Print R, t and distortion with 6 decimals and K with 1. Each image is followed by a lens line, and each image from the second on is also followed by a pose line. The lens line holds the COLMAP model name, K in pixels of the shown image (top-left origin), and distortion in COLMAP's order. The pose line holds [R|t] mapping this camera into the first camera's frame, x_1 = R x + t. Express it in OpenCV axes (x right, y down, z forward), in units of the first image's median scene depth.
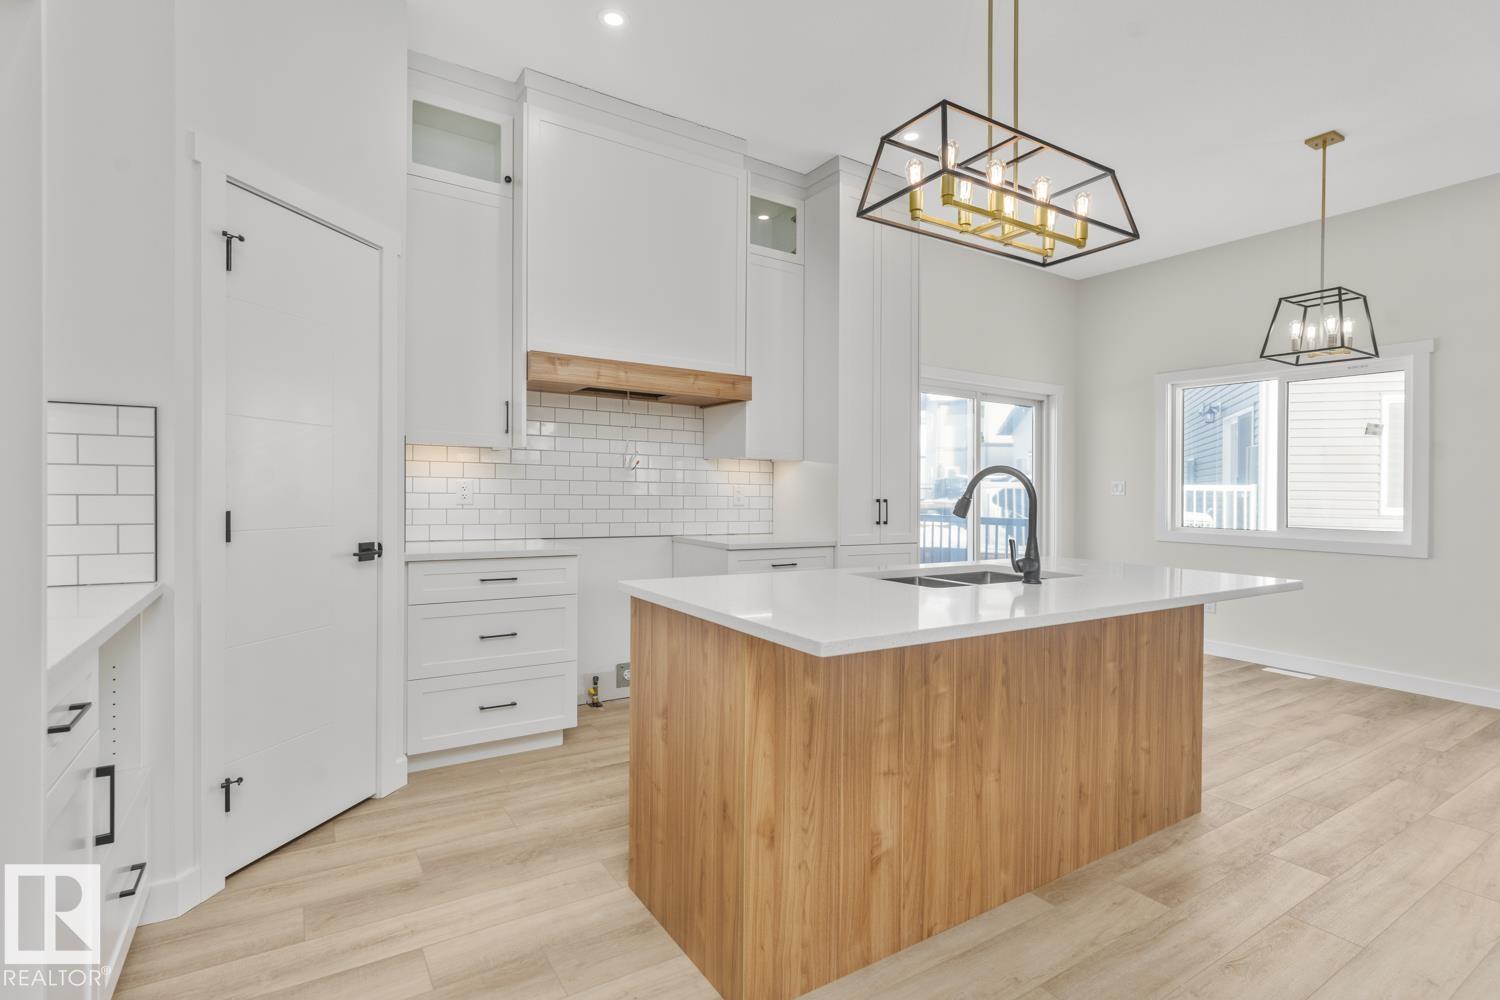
lens RADIAL K [[727.0, 0, 749.1], [0, 727.0, 520.8], [0, 0, 1]] dist [-0.001812, -0.000050]
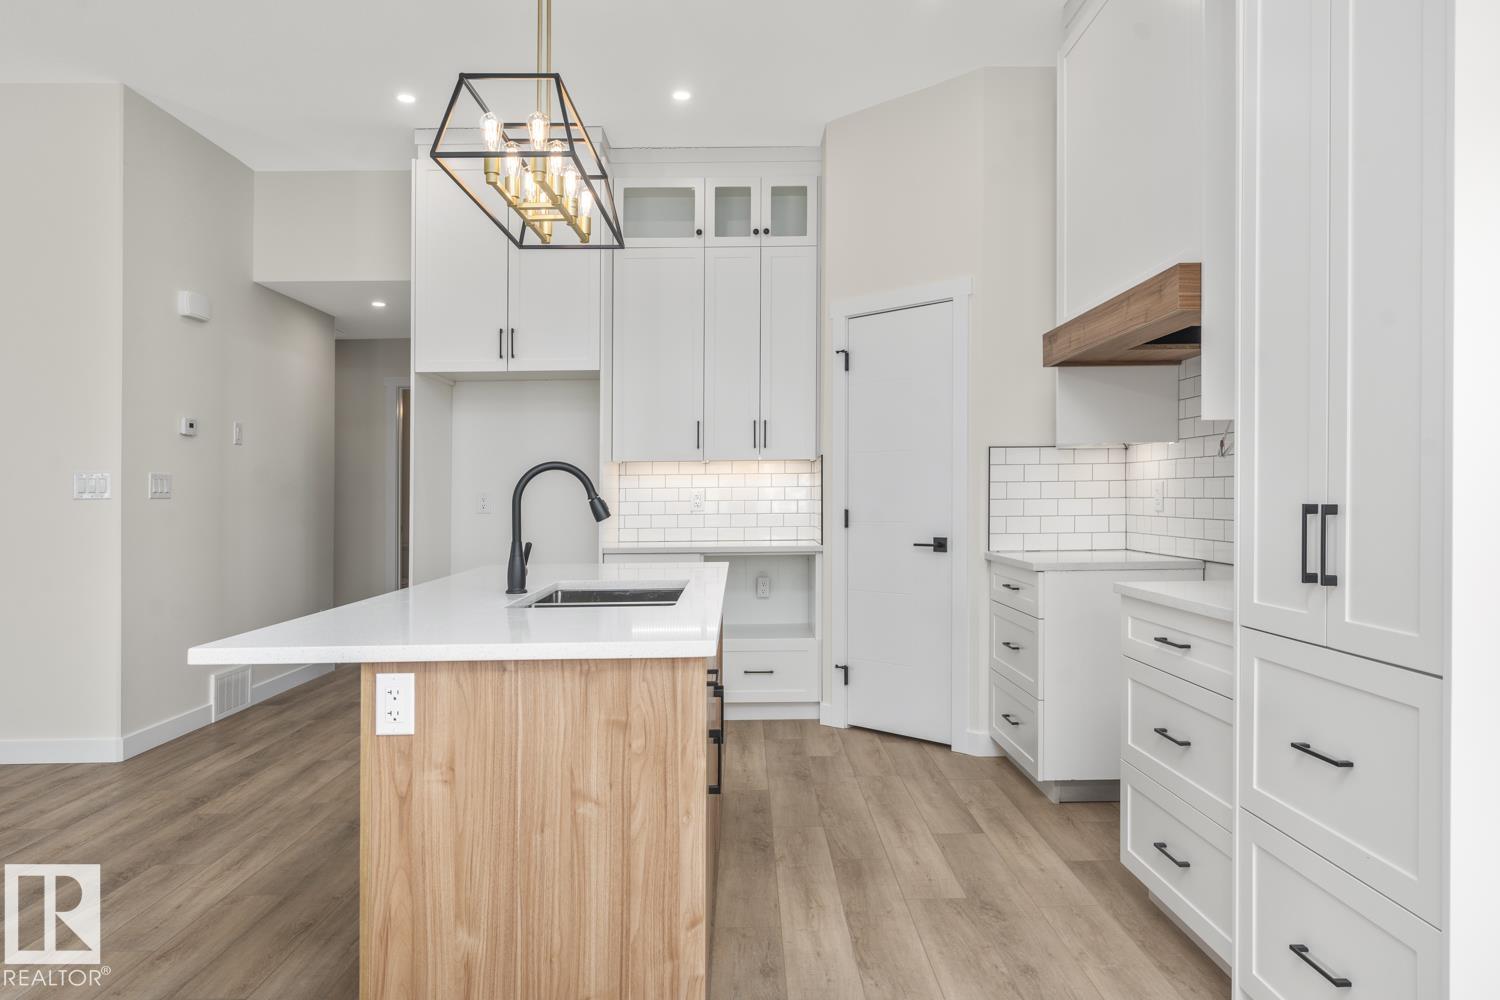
lens RADIAL K [[985.7, 0, 750.0], [0, 985.7, 500.0], [0, 0, 1]] dist [0.004376, 0.000978]
pose [[-0.538559, -0.007153, -0.842558, 1.244493], [-0.033904, 0.999338, 0.013188, -0.053026], [0.841906, 0.035669, -0.538445, 1.862712]]
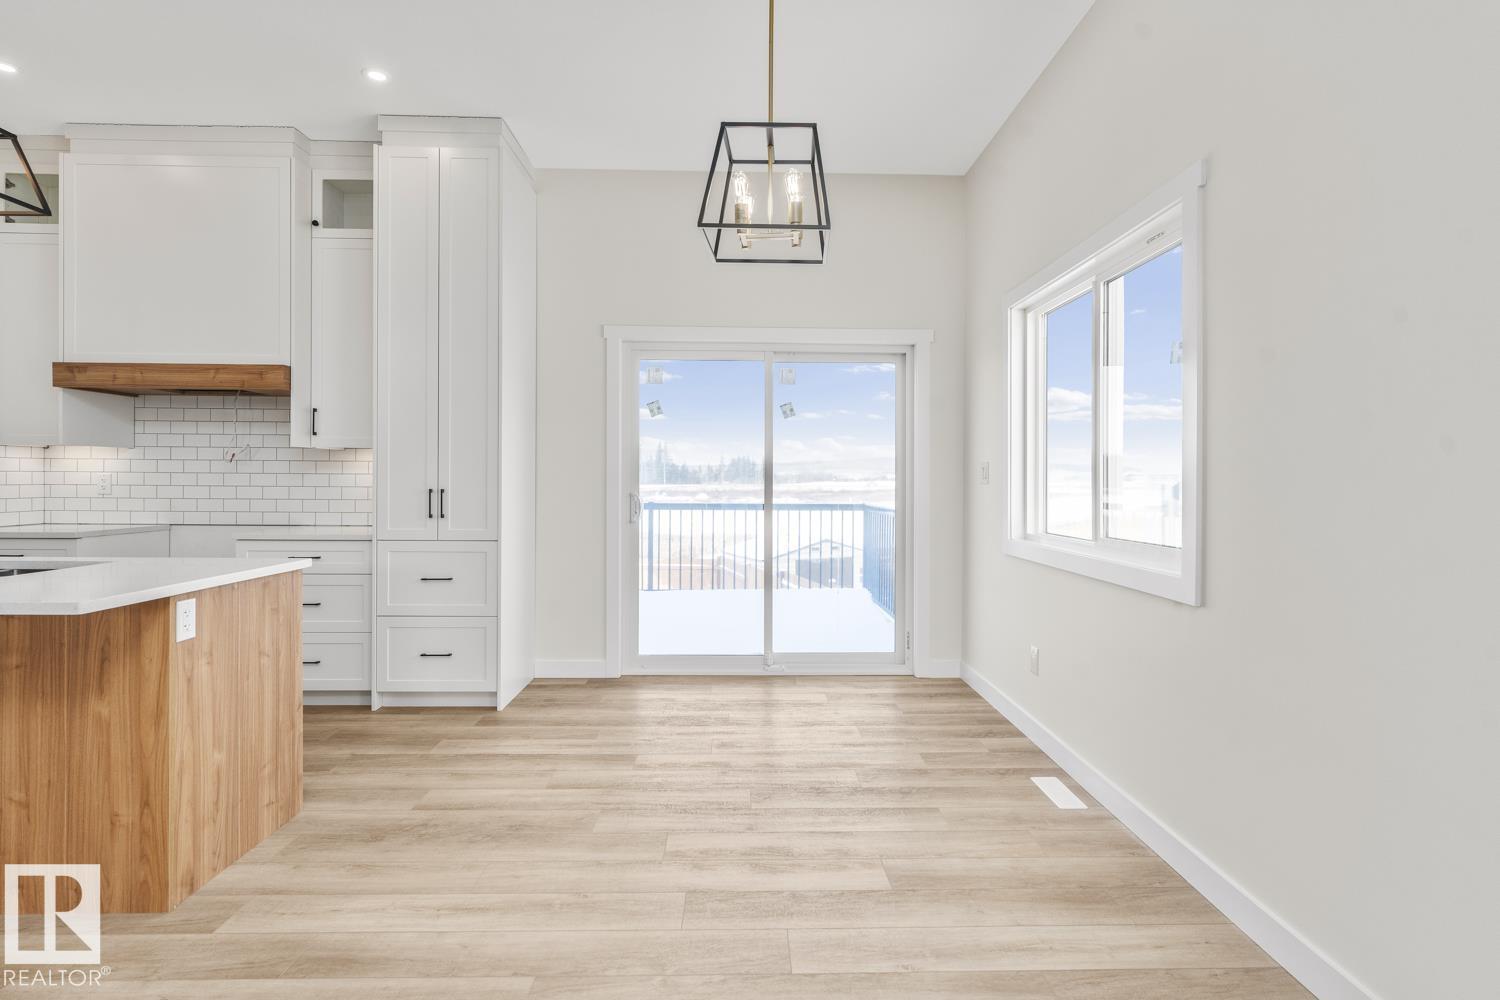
lens RADIAL K [[759.8, 0, 757.7], [0, 759.8, 495.9], [0, 0, 1]] dist [-0.001999, 0.000228]
pose [[0.853042, 0.000399, -0.521843, 1.814159], [-0.015231, 0.999593, -0.024133, -0.010104], [0.521620, 0.028535, 0.852700, 0.773434]]
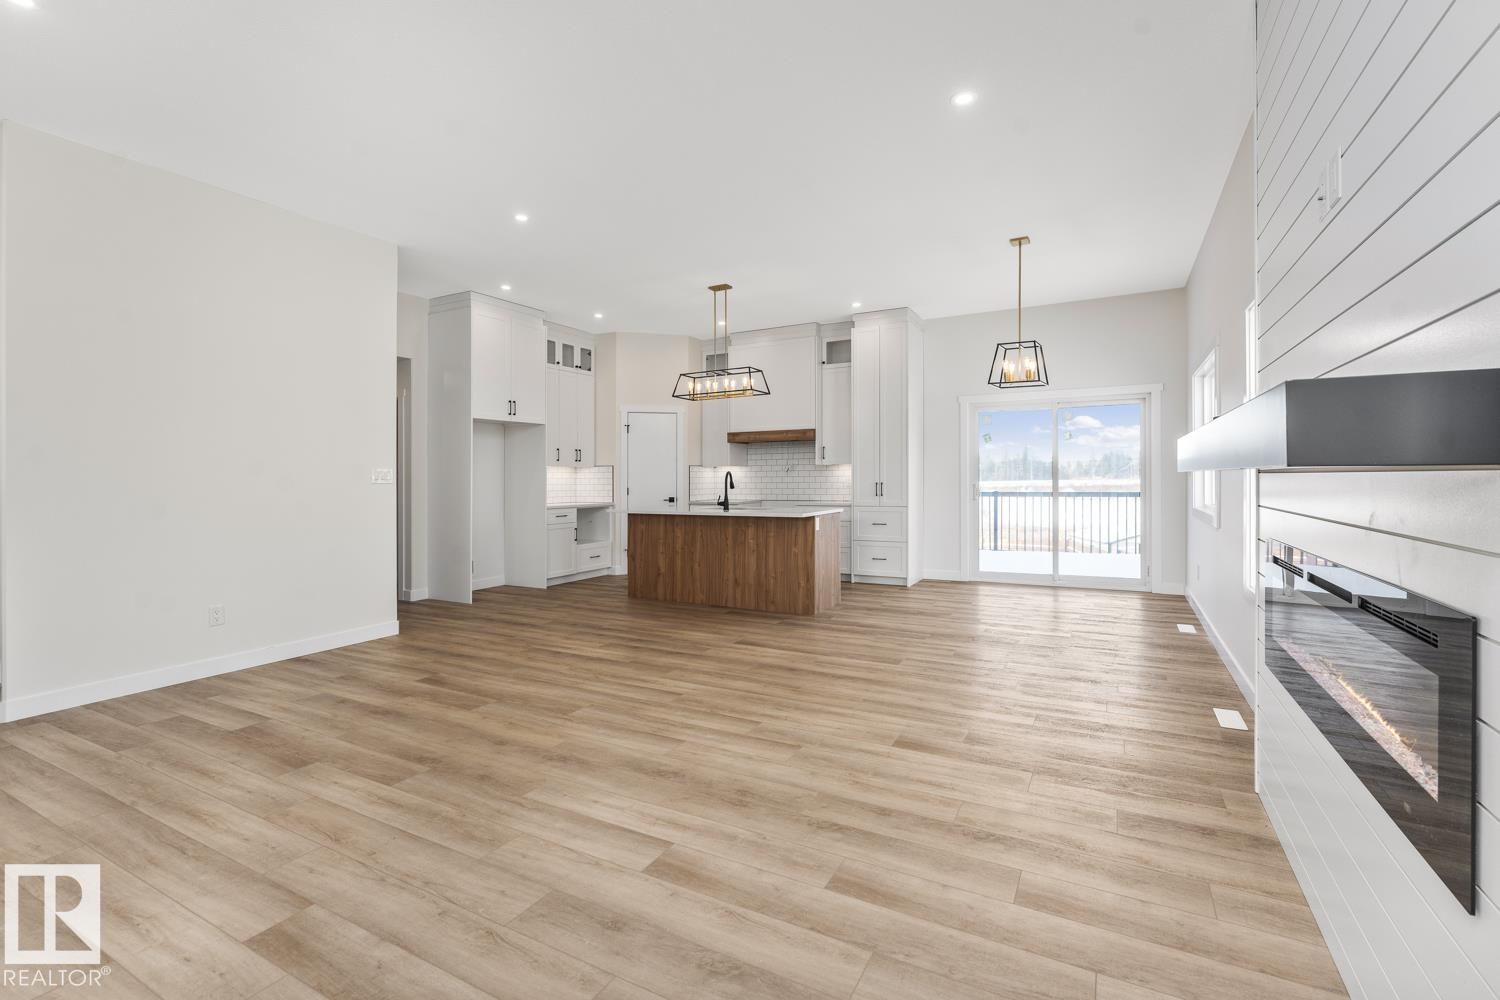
lens RADIAL K [[671.6, 0, 747.8], [0, 671.6, 491.7], [0, 0, 1]] dist [0.000614, -0.000190]
pose [[0.477986, -0.003446, -0.878361, 2.869822], [-0.020279, 0.999682, -0.014957, 0.050431], [0.878133, 0.024962, 0.477764, -0.264675]]
